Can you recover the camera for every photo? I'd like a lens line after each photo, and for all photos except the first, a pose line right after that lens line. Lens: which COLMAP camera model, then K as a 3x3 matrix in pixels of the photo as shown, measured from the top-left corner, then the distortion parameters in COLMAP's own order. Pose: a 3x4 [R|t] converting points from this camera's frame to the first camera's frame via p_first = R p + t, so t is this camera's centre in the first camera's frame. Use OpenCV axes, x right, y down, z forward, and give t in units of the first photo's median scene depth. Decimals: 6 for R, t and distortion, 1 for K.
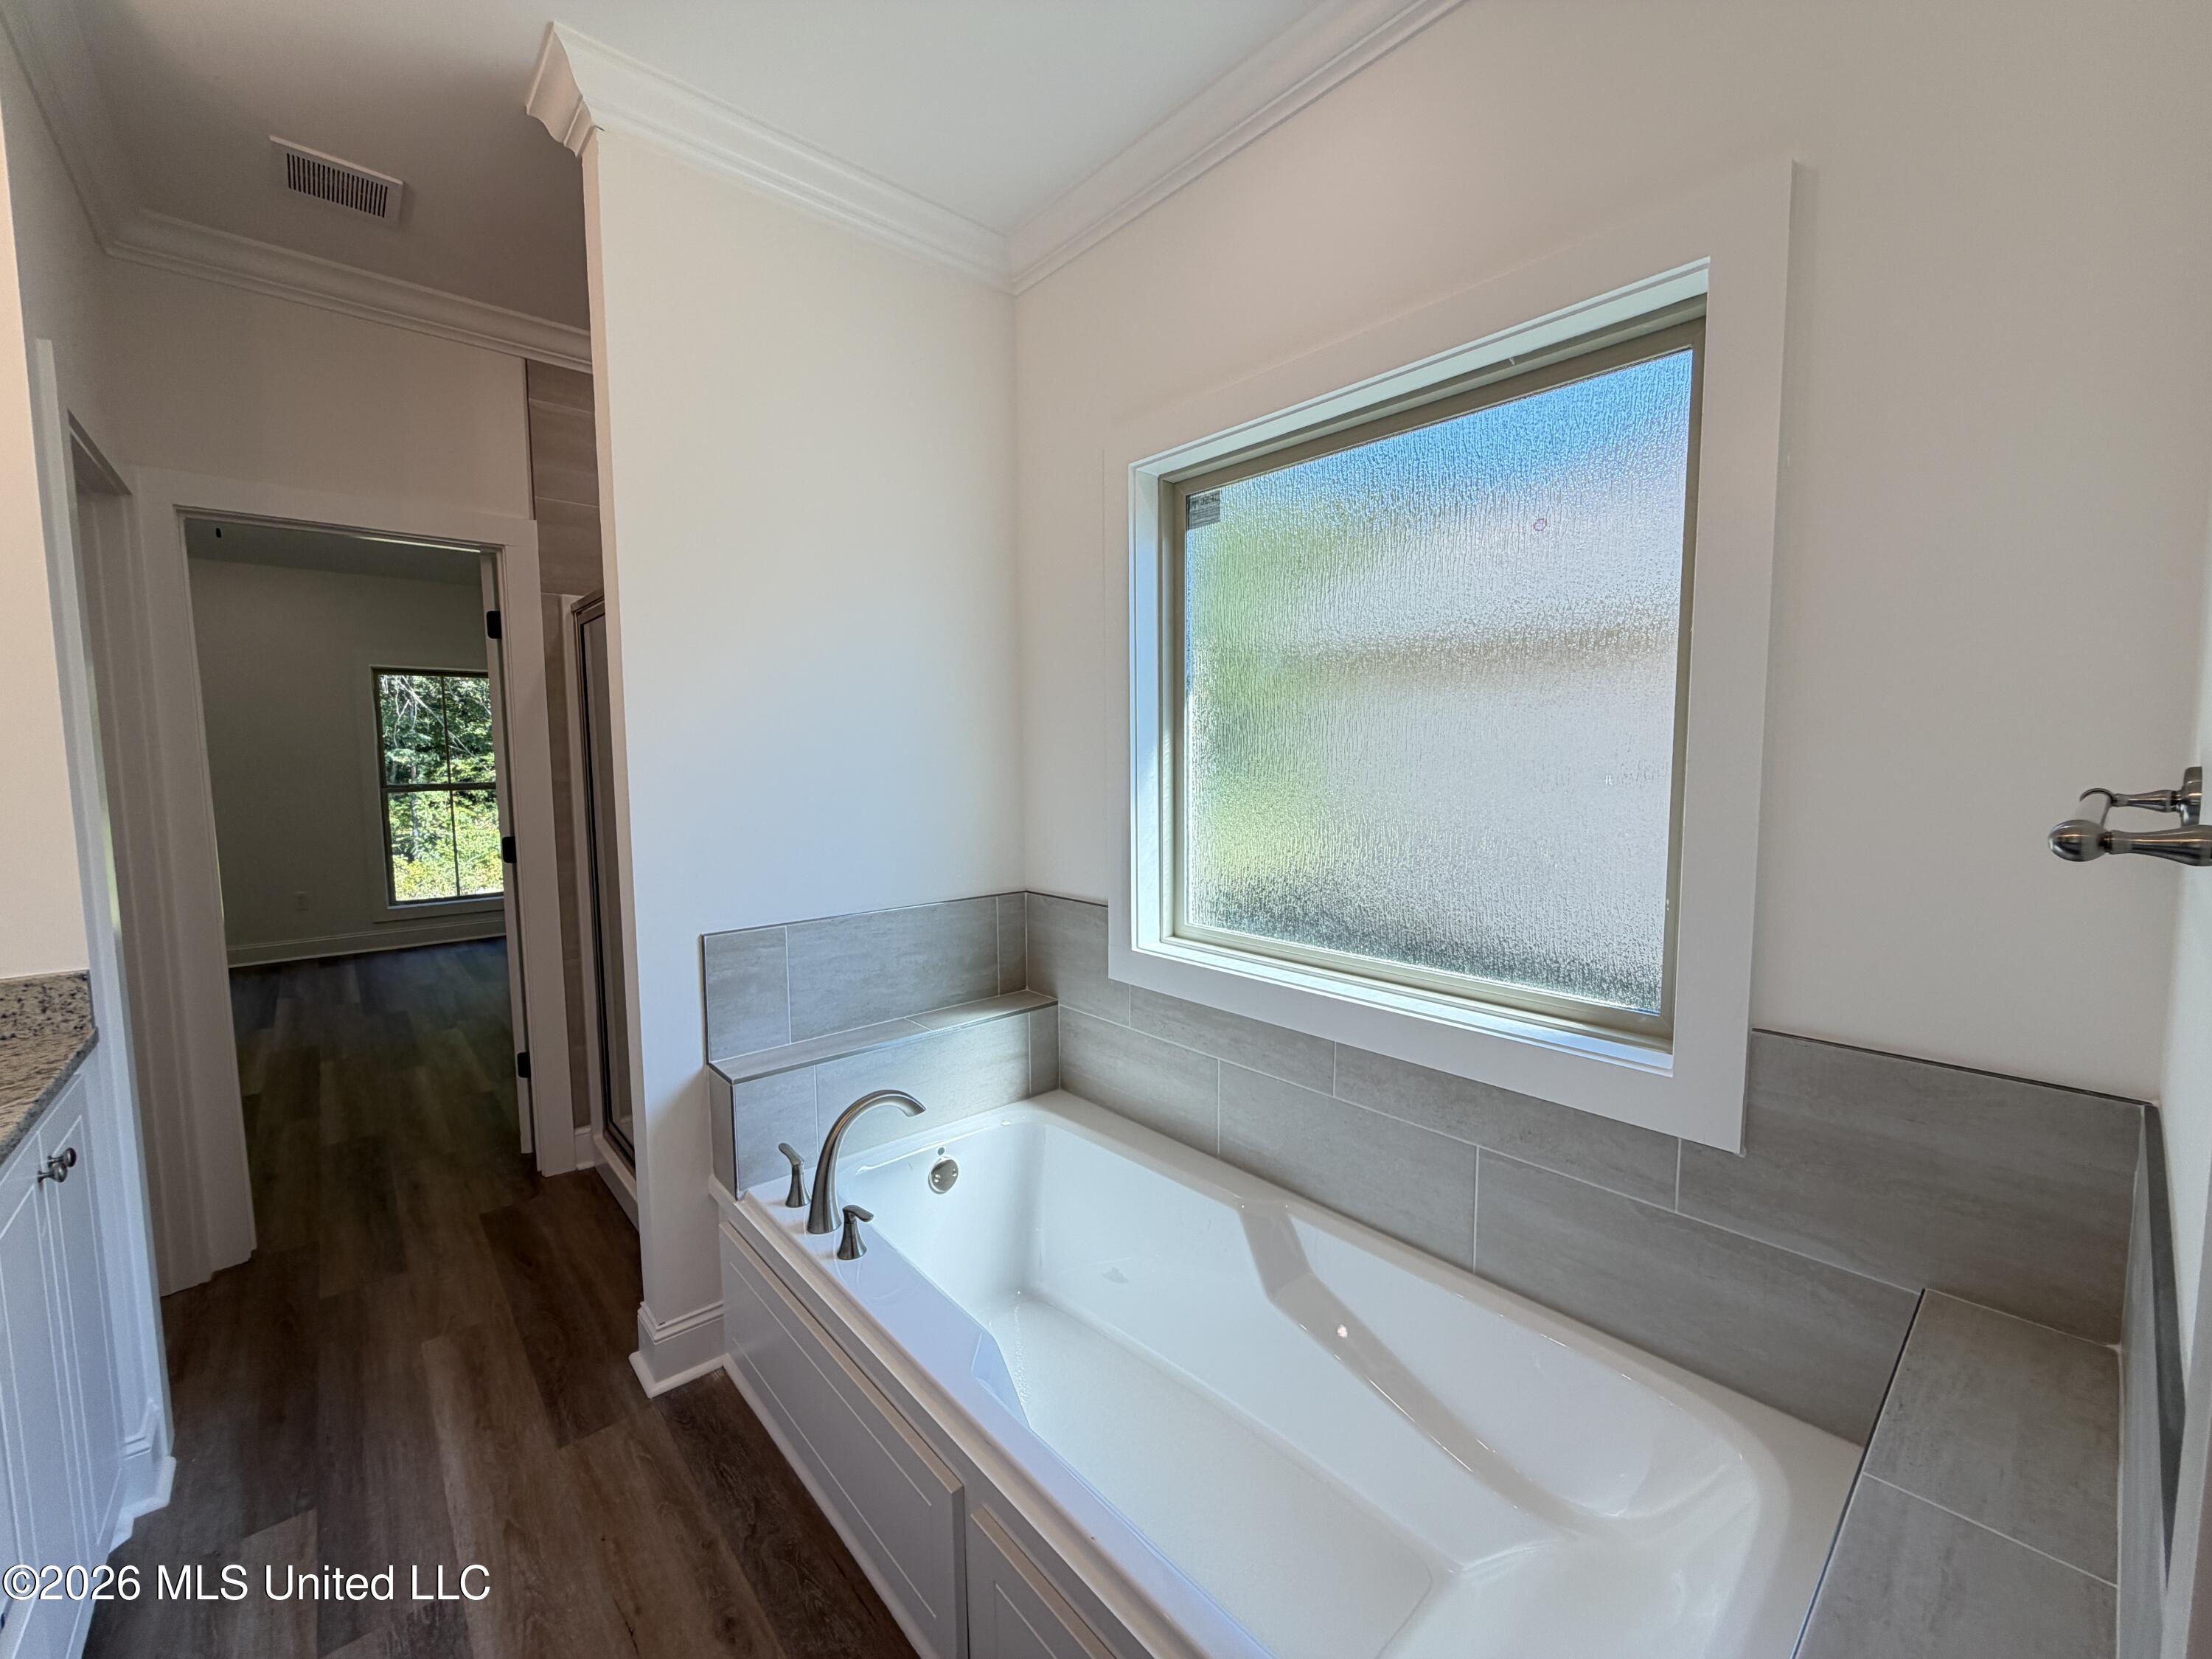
lens RADIAL K [[883.7, 0, 1095.7], [0, 883.7, 826.0], [0, 0, 1]] dist [-0.000624, 0.000600]
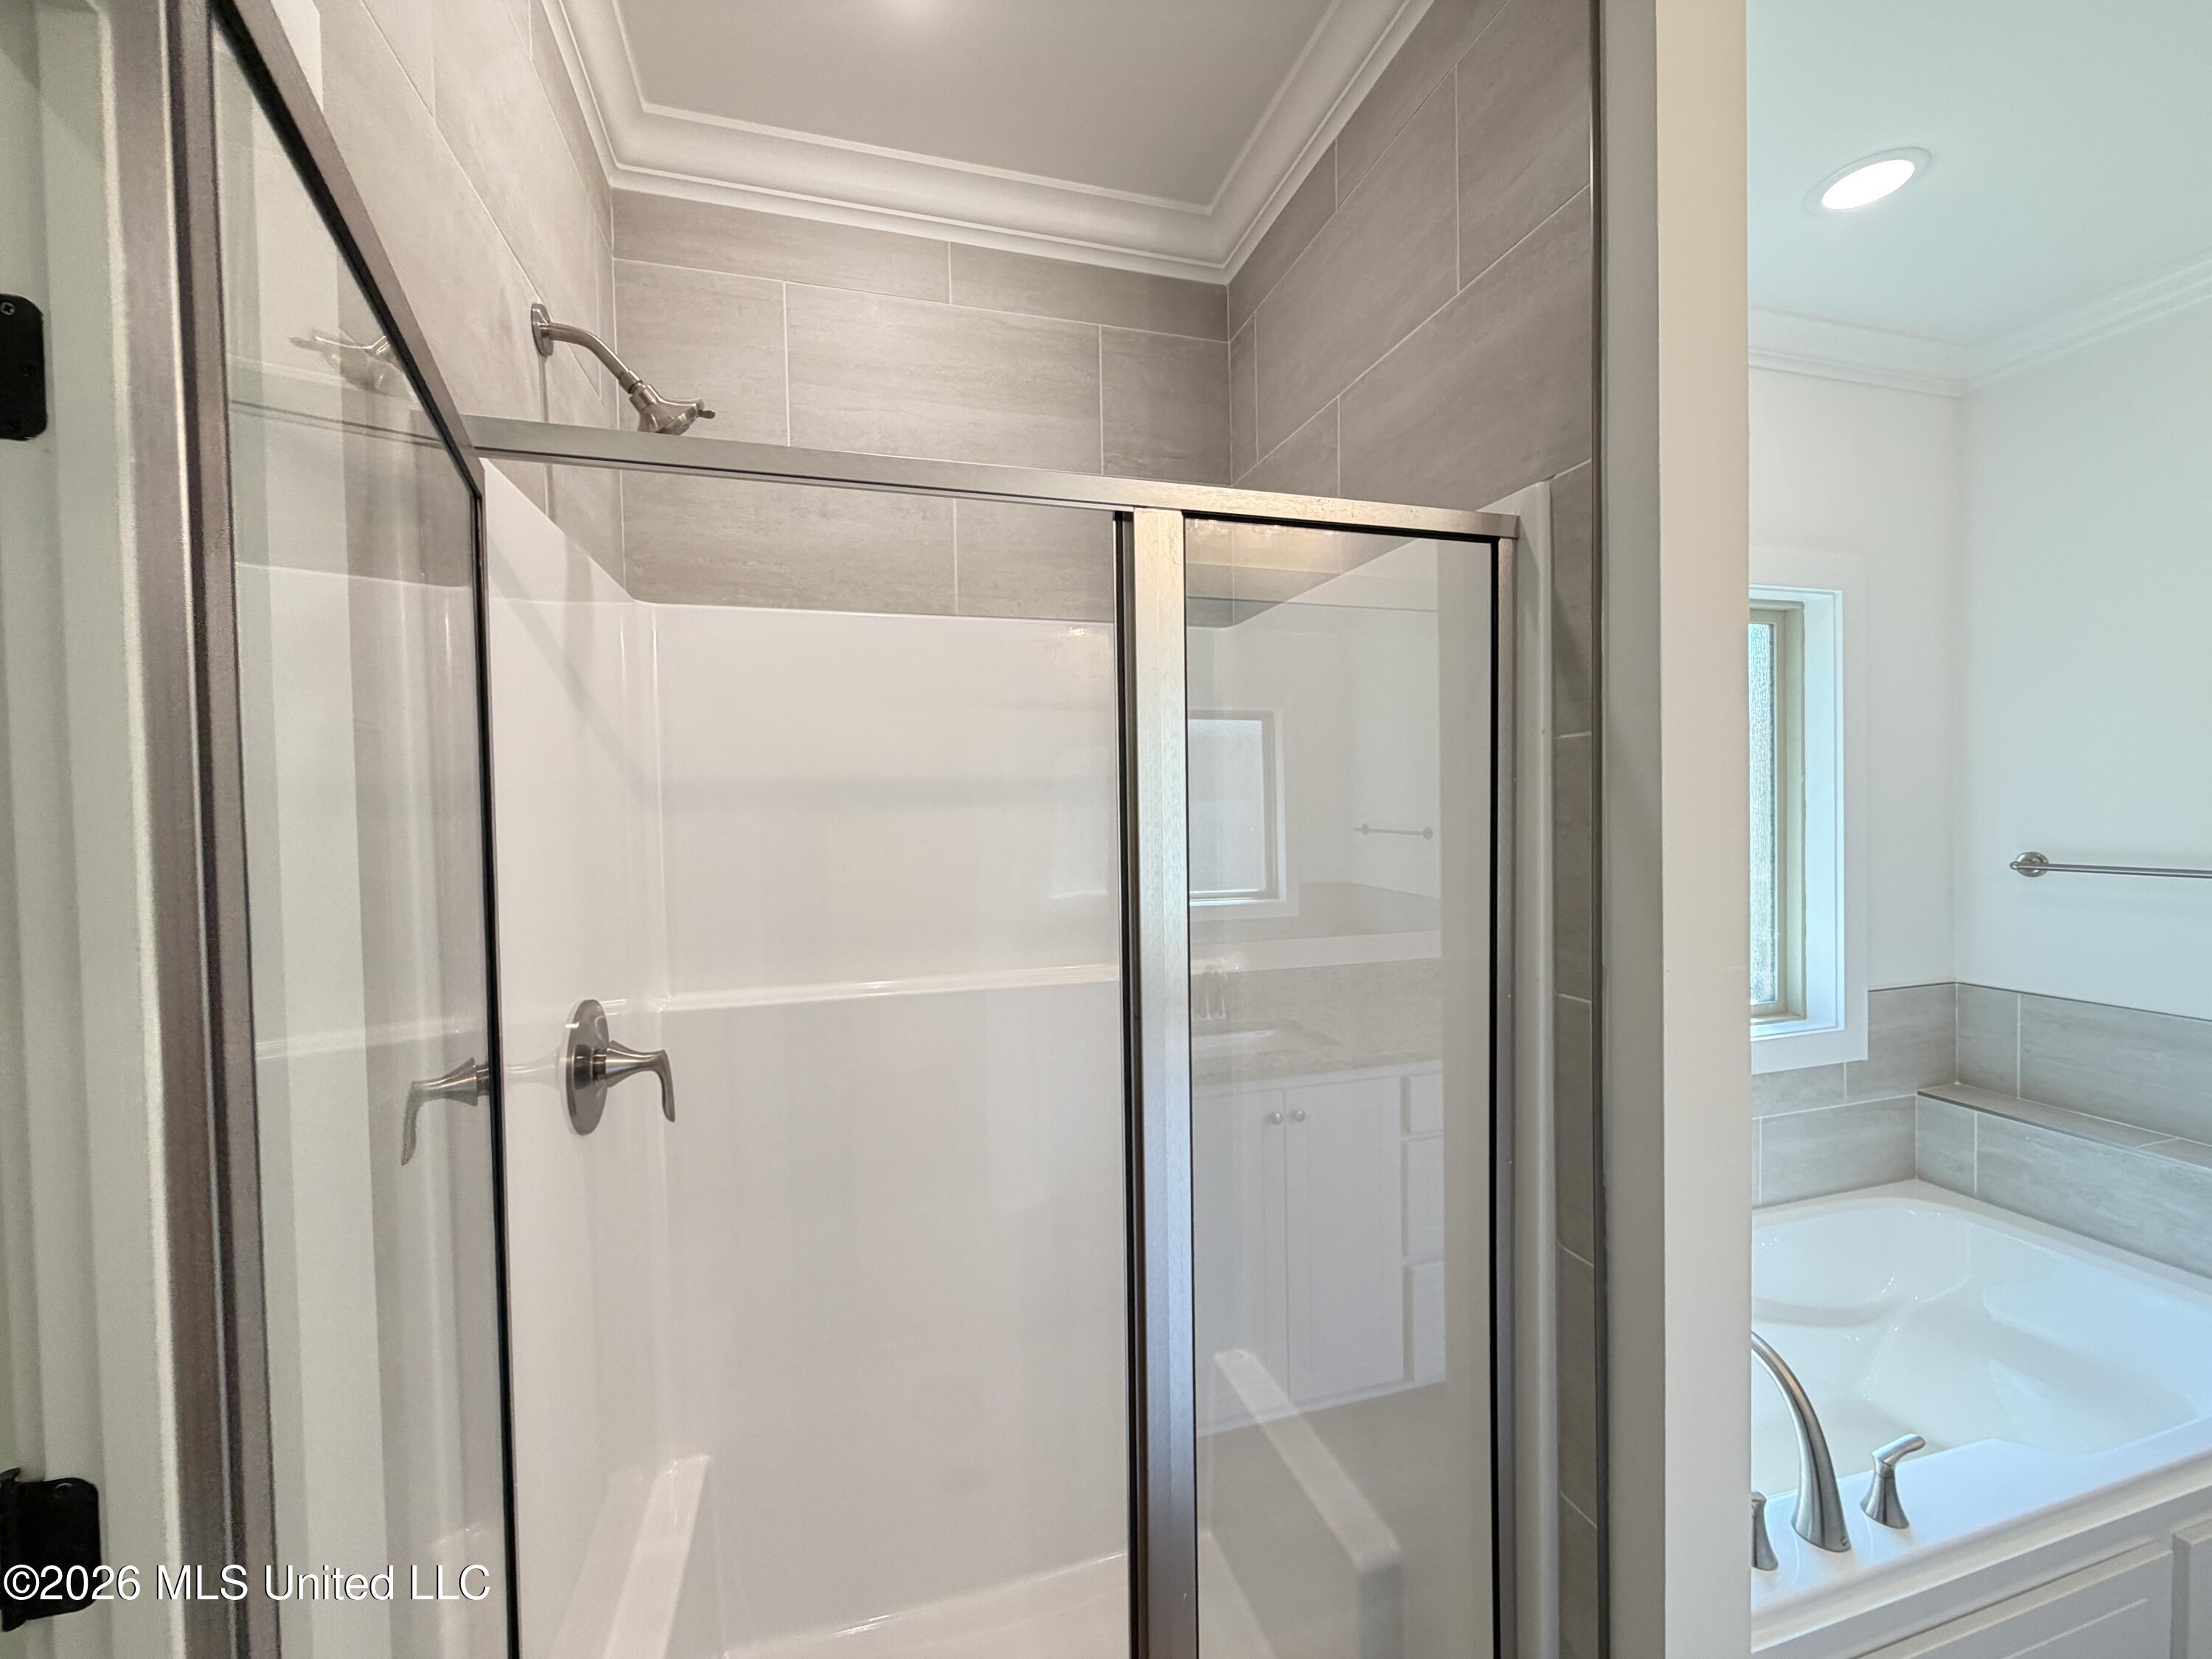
lens RADIAL K [[883.7, 0, 1120.6], [0, 883.7, 830.3], [0, 0, 1]] dist [-0.000624, 0.000600]
pose [[0.424513, -0.018228, 0.905238, -1.535735], [0.091750, 0.995517, -0.022980, -0.205589], [-0.900761, 0.092811, 0.424282, 1.470595]]
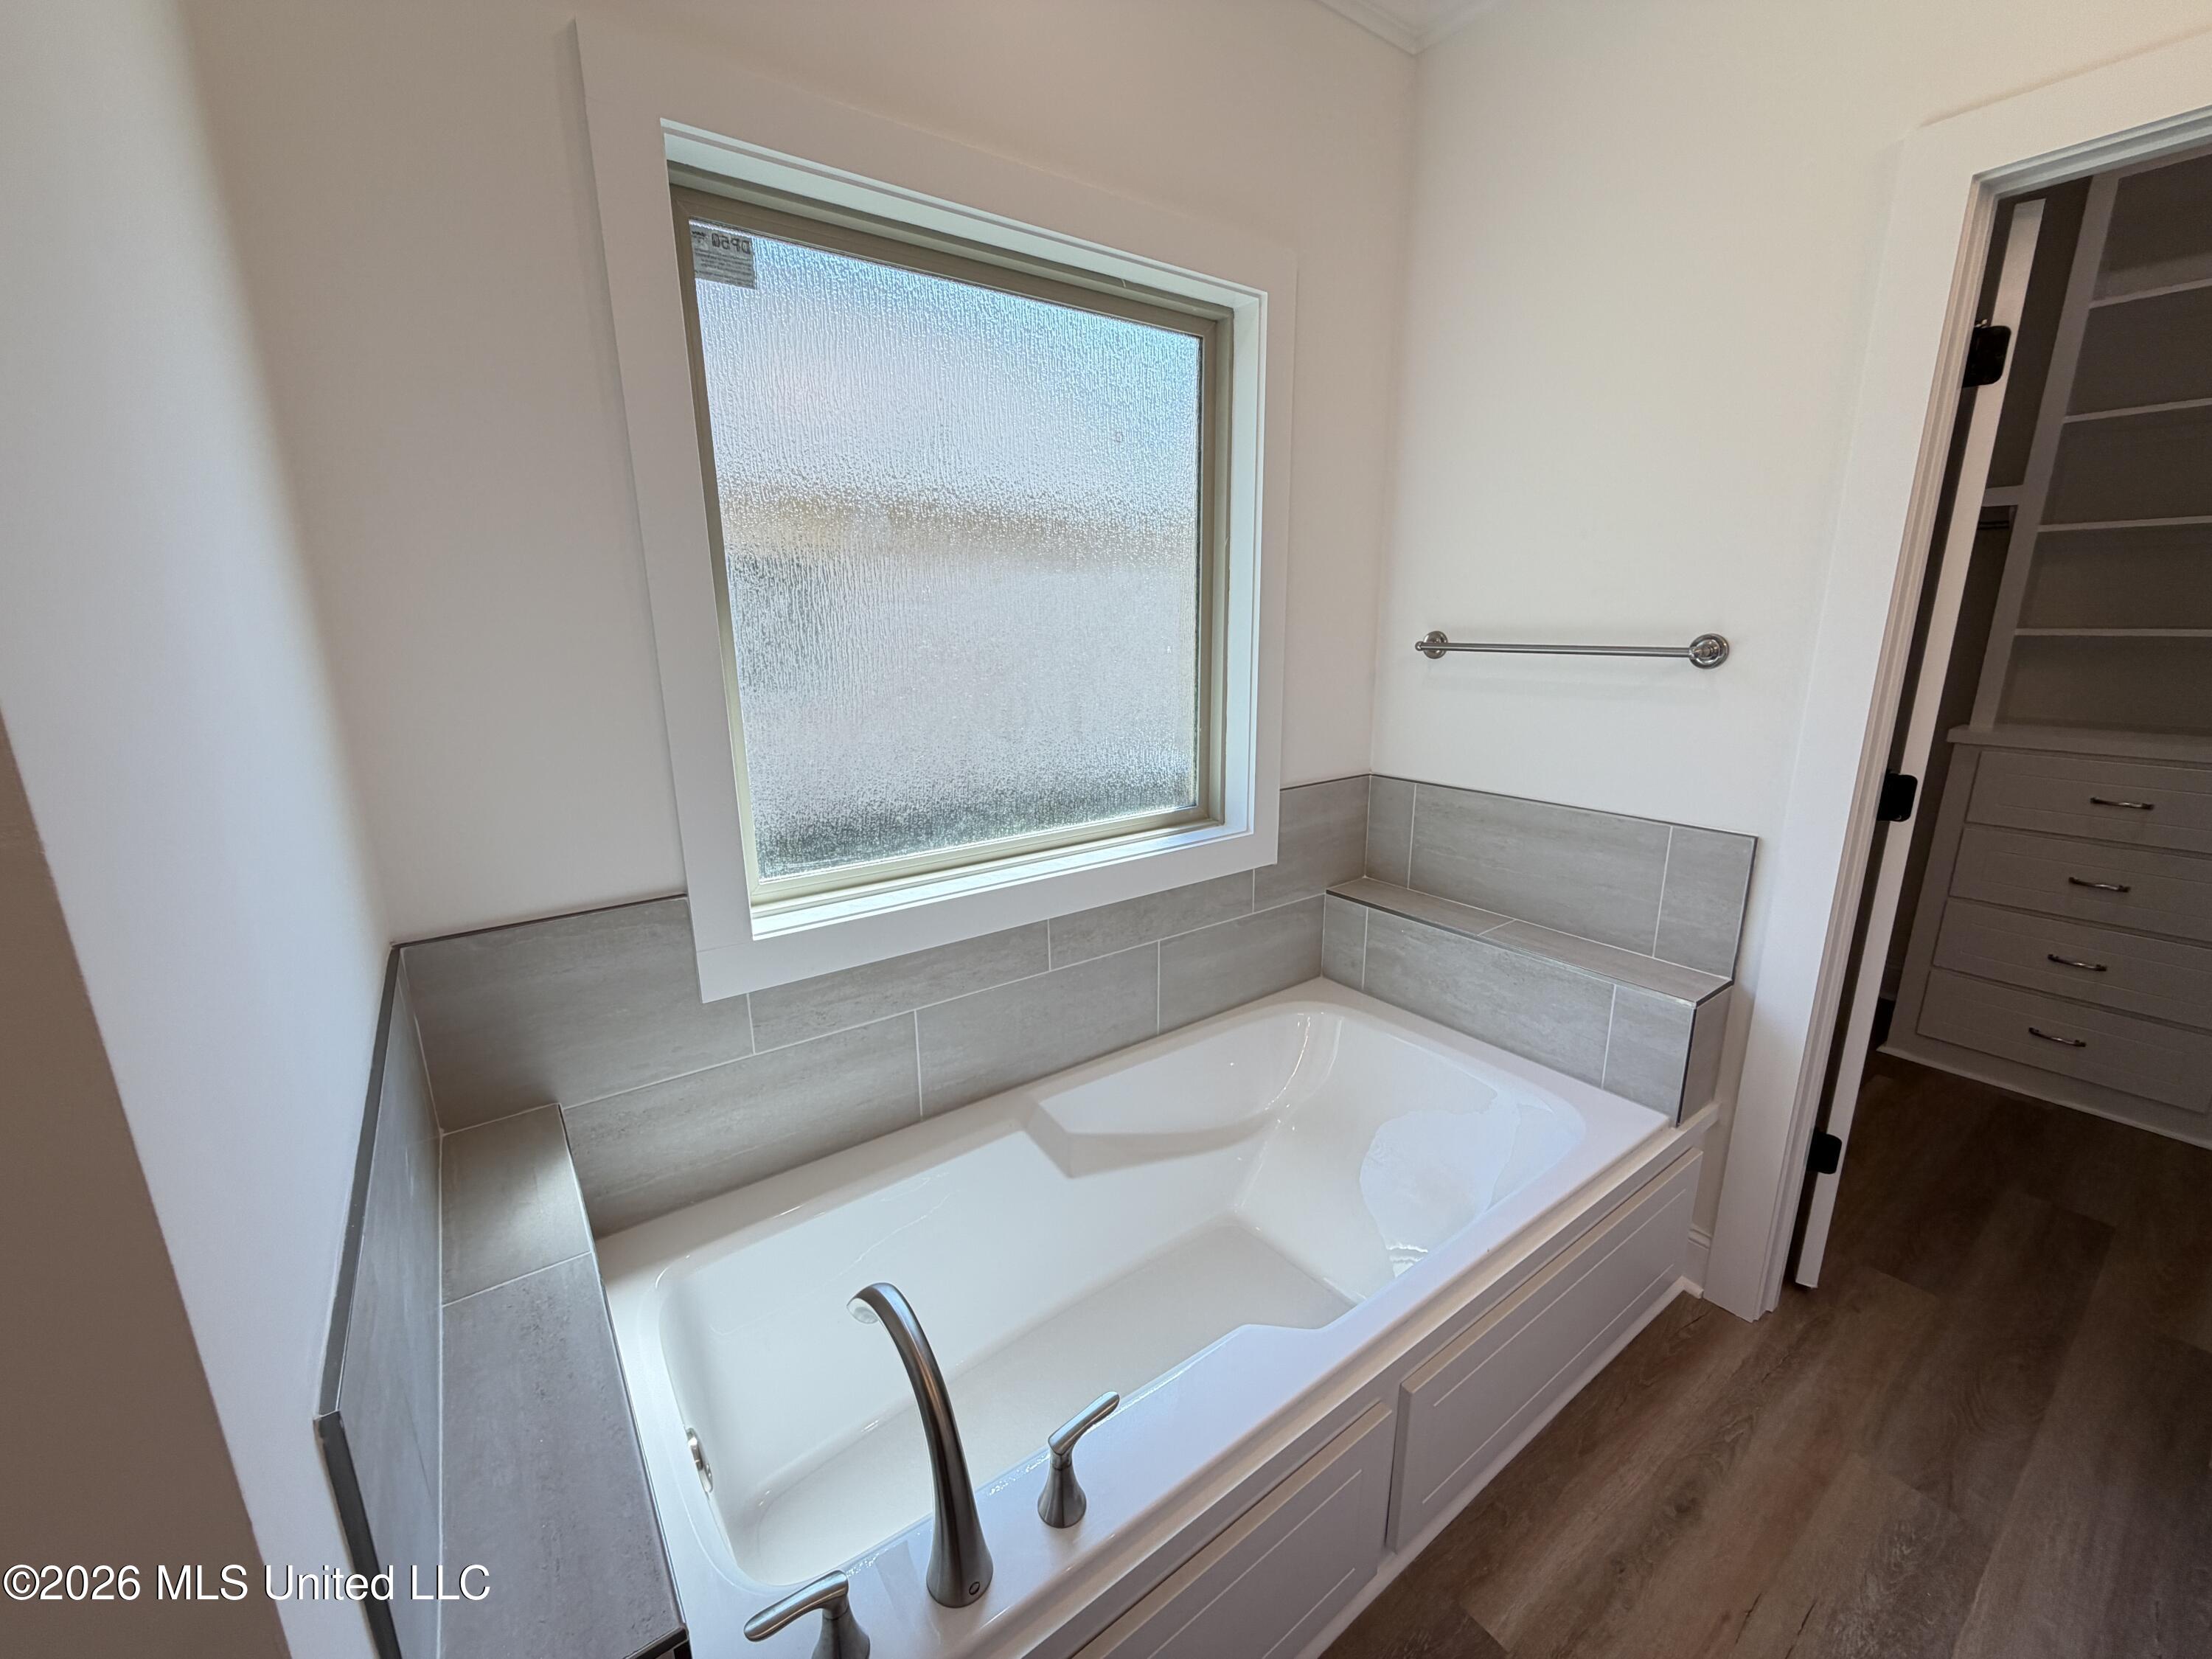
lens RADIAL K [[883.7, 0, 1109.5], [0, 883.7, 832.7], [0, 0, 1]] dist [-0.000624, 0.000600]
pose [[0.084893, -0.227580, 0.970052, -0.900631], [0.096457, 0.970871, 0.219331, -0.093202], [-0.991710, 0.074949, 0.104372, 1.051823]]
